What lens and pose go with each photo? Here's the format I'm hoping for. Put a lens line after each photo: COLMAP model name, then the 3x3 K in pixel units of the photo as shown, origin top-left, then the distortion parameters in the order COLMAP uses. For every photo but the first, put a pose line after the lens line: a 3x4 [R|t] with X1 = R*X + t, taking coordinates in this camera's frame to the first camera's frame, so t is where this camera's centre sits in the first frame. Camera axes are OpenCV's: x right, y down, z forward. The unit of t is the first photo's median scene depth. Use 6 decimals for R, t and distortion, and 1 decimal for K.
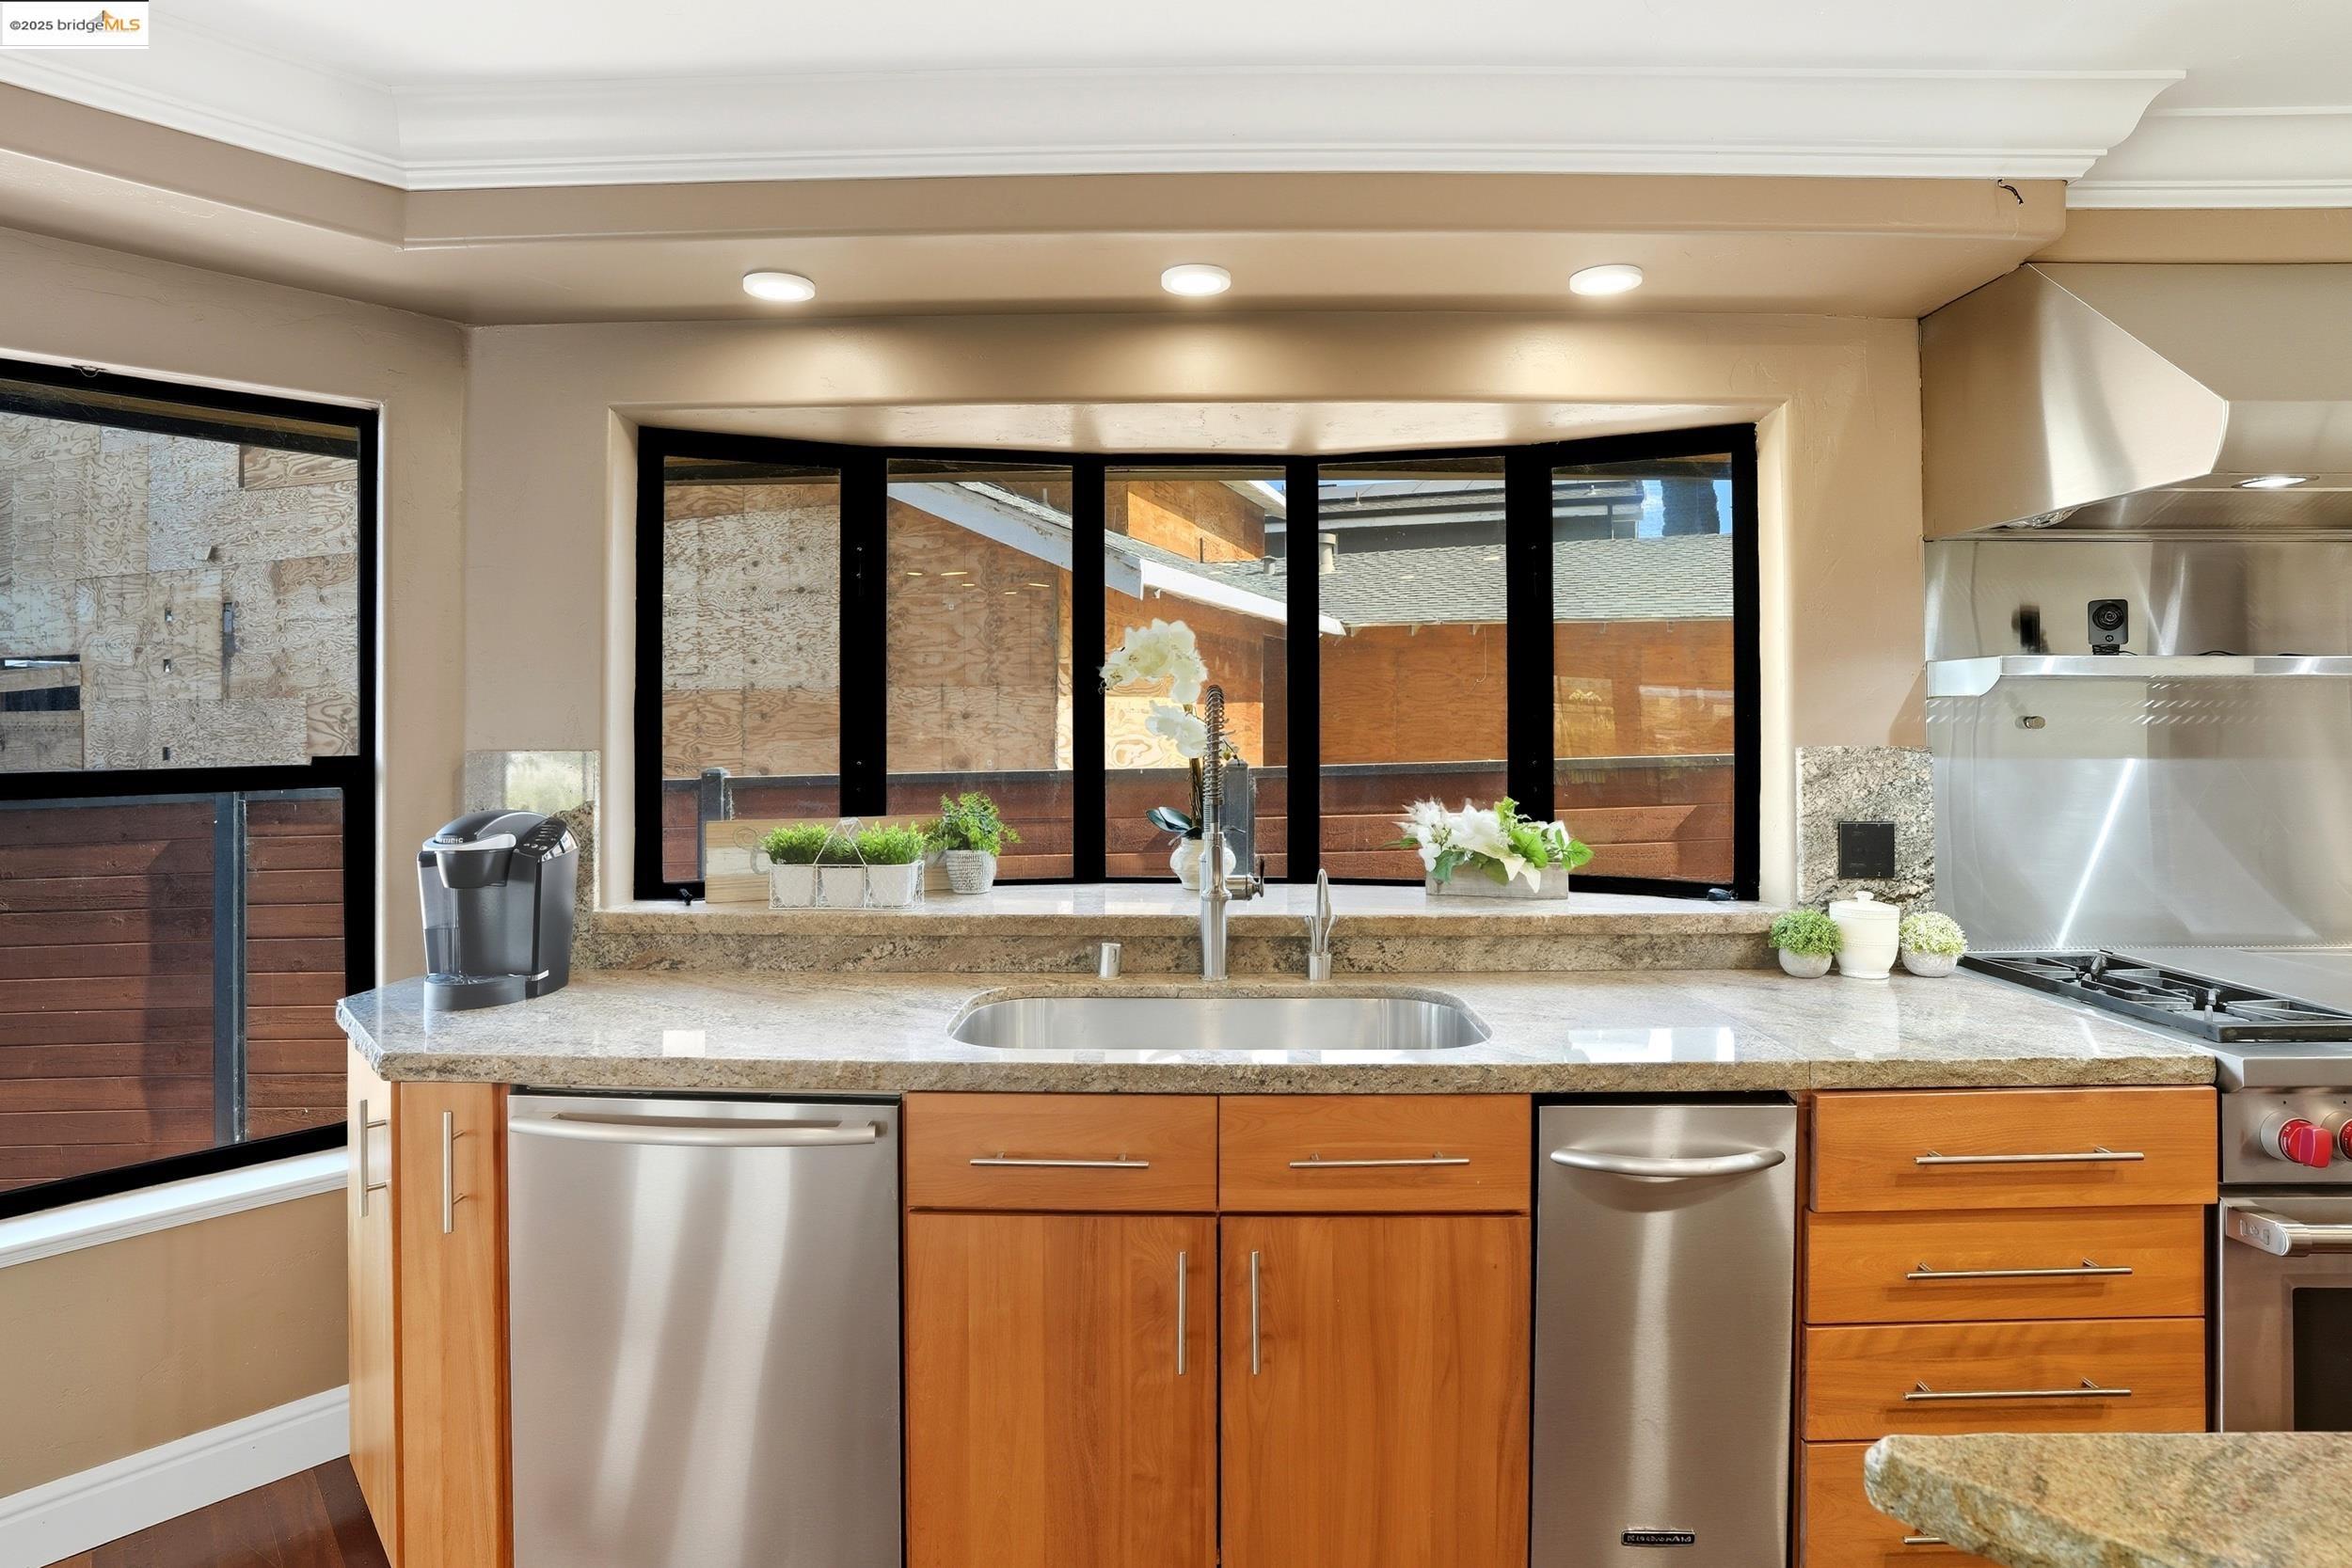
lens RADIAL K [[1140.2, 0, 1182.5], [0, 1140.2, 723.7], [0, 0, 1]] dist [-0.061040, 0.000309]
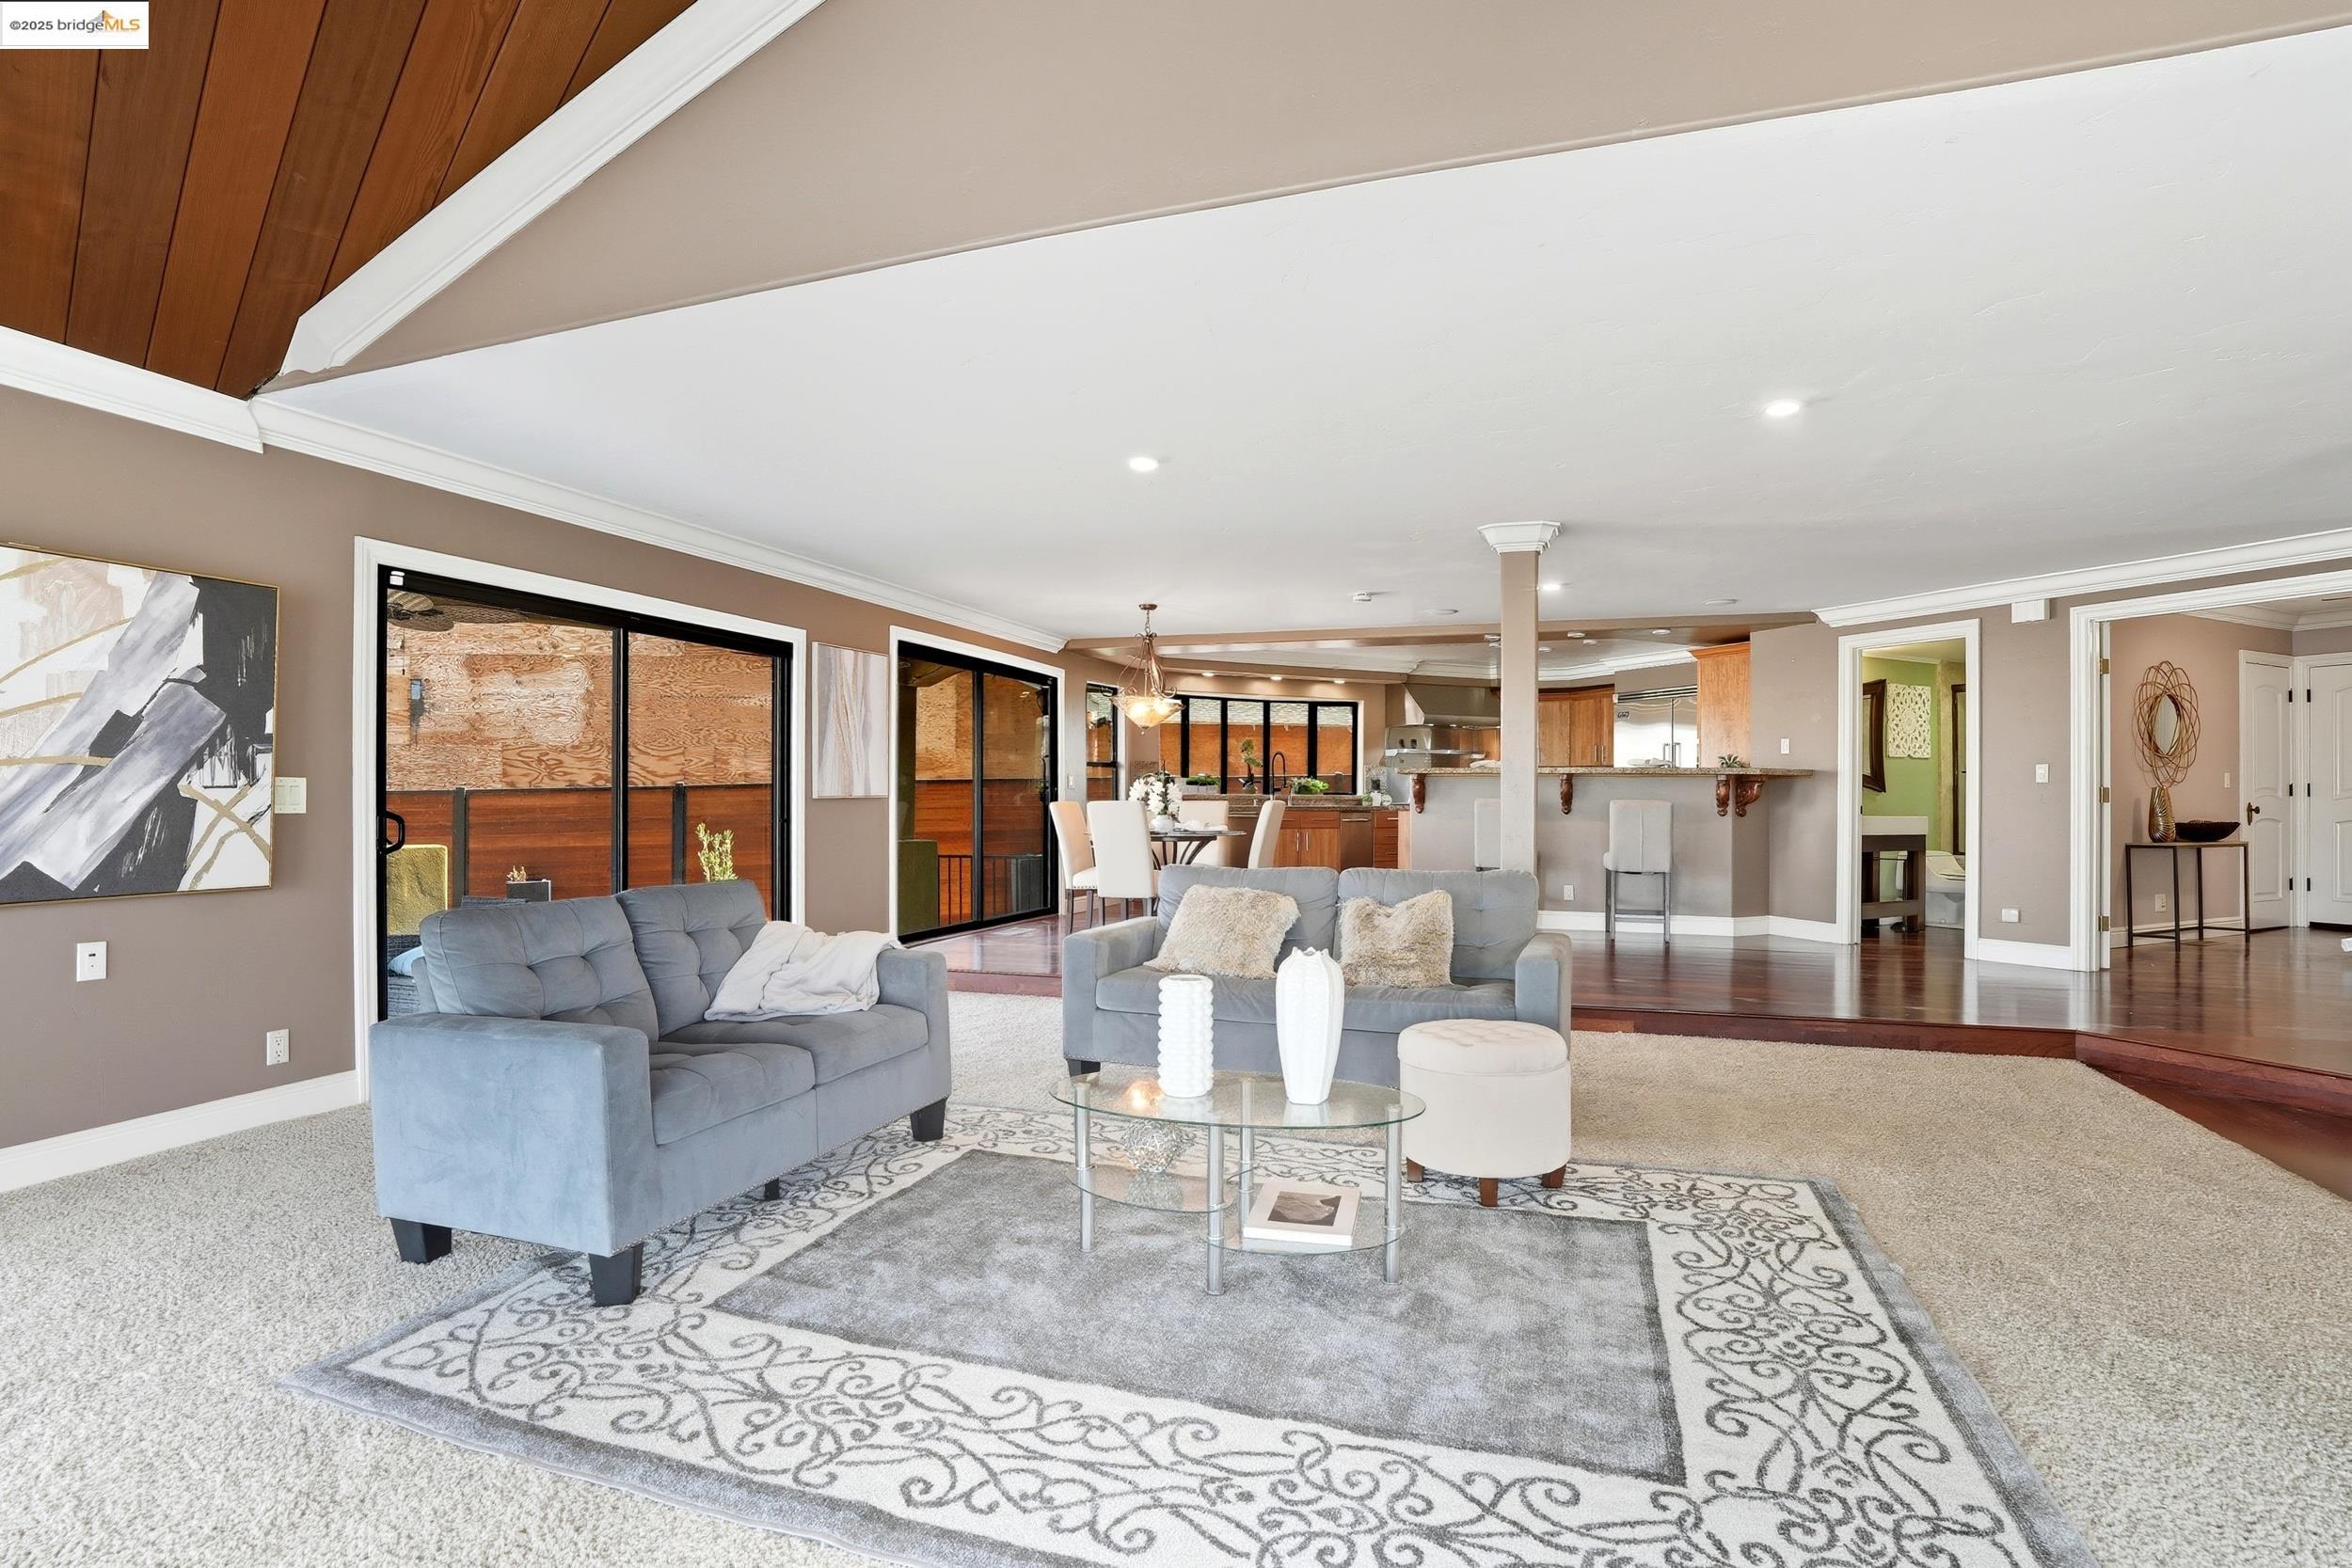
lens RADIAL K [[1167.4, 0, 1176.0], [0, 1167.4, 784.0], [0, 0, 1]] dist [-0.028965, 0.000053]
pose [[0.896010, 0.018123, 0.443664, -2.518782], [-0.008507, 0.999684, -0.023655, 0.231415], [-0.443953, 0.017421, 0.895881, -3.321133]]
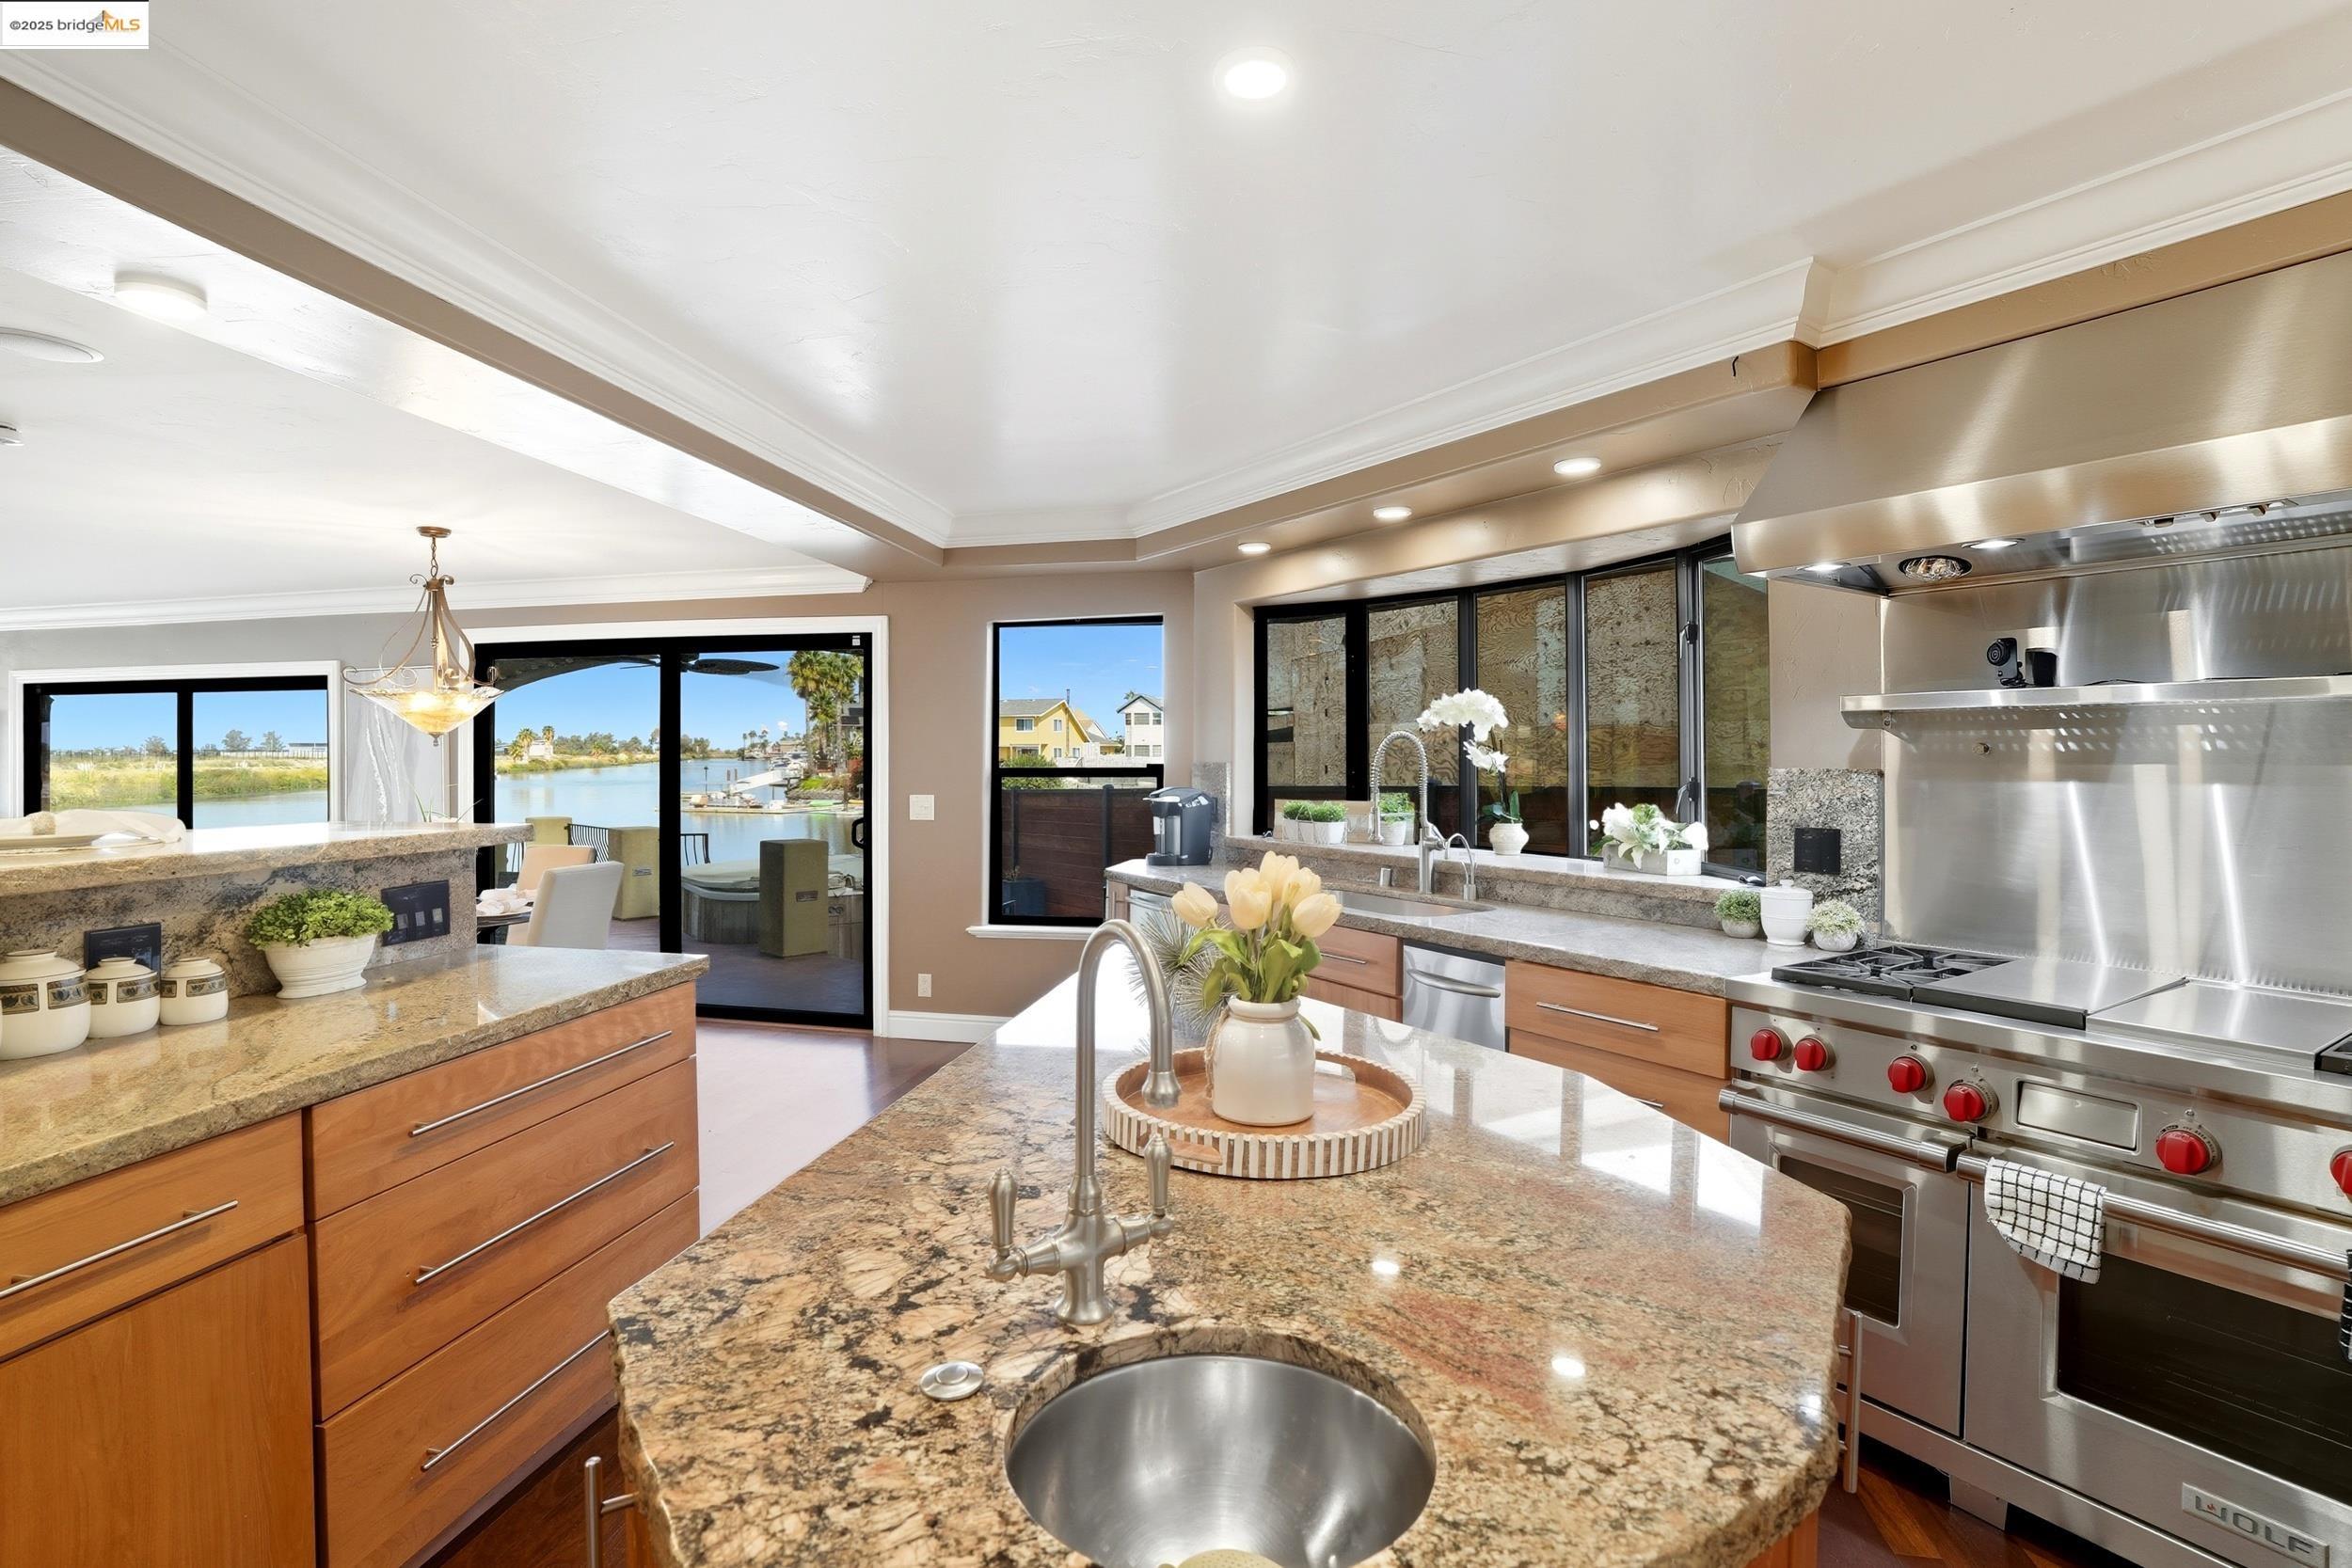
lens RADIAL K [[1121.1, 0, 1164.6], [0, 1121.1, 748.6], [0, 0, 1]] dist [-0.037459, 0.000797]
pose [[0.549368, -0.000625, -0.835581, 1.157627], [-0.003586, 0.999989, -0.003105, 0.004027], [0.835573, 0.004702, 0.549359, -0.286618]]
